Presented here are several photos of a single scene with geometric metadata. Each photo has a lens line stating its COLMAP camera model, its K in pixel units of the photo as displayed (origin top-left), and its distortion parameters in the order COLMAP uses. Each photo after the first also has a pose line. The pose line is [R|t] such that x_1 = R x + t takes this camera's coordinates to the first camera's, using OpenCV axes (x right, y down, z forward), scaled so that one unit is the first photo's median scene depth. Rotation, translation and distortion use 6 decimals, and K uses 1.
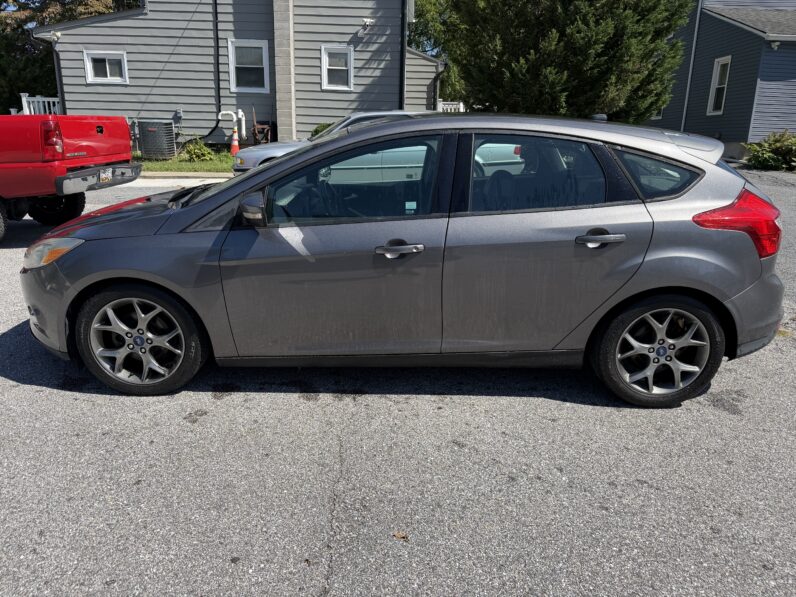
lens RADIAL K [[559.8, 0, 398.0], [0, 559.8, 298.5], [0, 0, 1]] dist [0.005352, -0.009868]
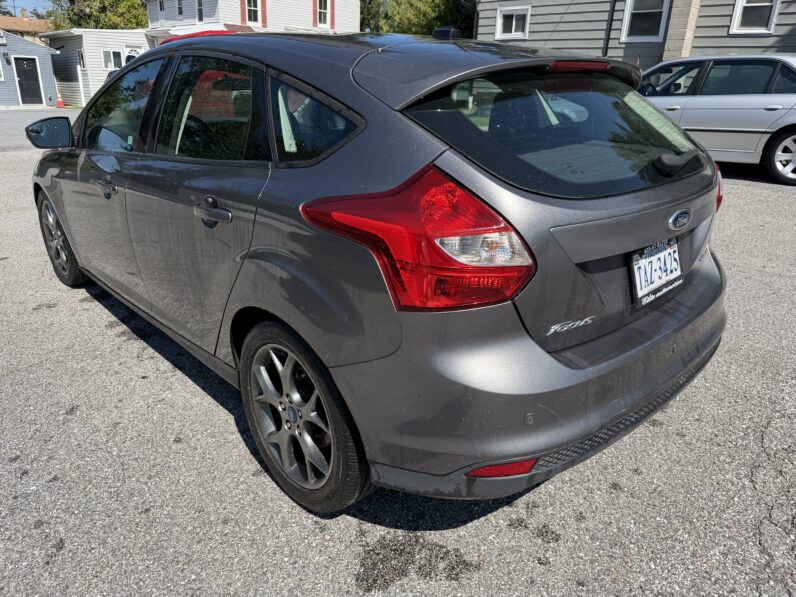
lens RADIAL K [[566.5, 0, 398.0], [0, 566.5, 298.5], [0, 0, 1]] dist [0.001504, -0.005270]
pose [[0.691696, 0.260974, -0.673387, 0.176683], [-0.221356, 0.964158, 0.146289, -0.027131], [0.687429, 0.047871, 0.724672, 0.118511]]
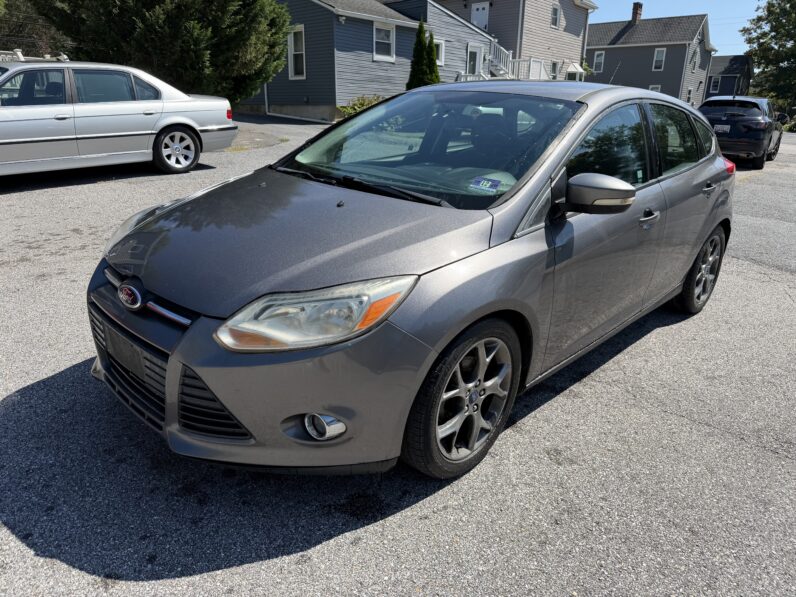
lens RADIAL K [[560.7, 0, 399.7], [0, 560.7, 298.4], [0, 0, 1]] dist [0.038060, -0.048972]
pose [[0.686157, -0.234900, 0.688485, -0.190704], [0.191544, 0.971373, 0.140521, -0.032472], [-0.701783, 0.035456, 0.711507, 0.104247]]
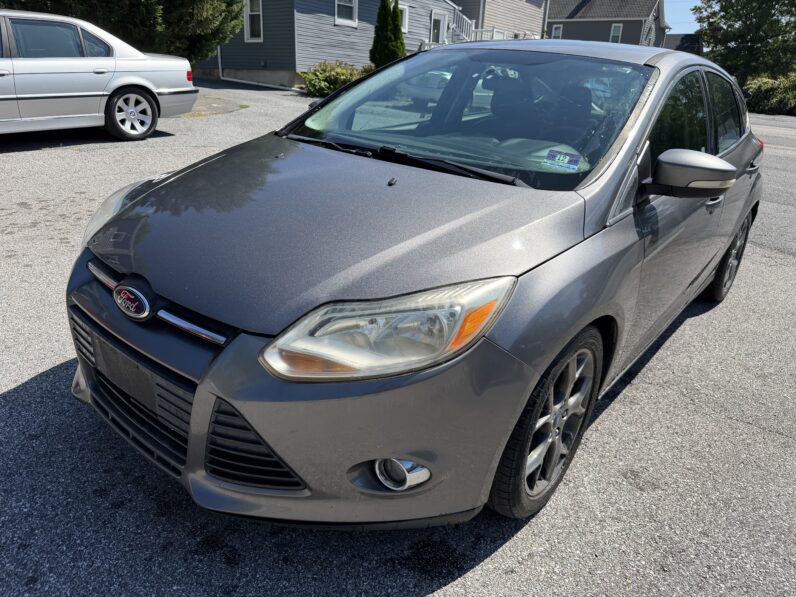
lens RADIAL K [[566.5, 0, 398.0], [0, 566.5, 298.5], [0, 0, 1]] dist [0.001504, -0.005270]
pose [[0.629562, -0.267481, 0.729456, -0.186752], [0.178663, 0.963550, 0.199123, -0.038528], [-0.756129, 0.004967, 0.654403, 0.139842]]
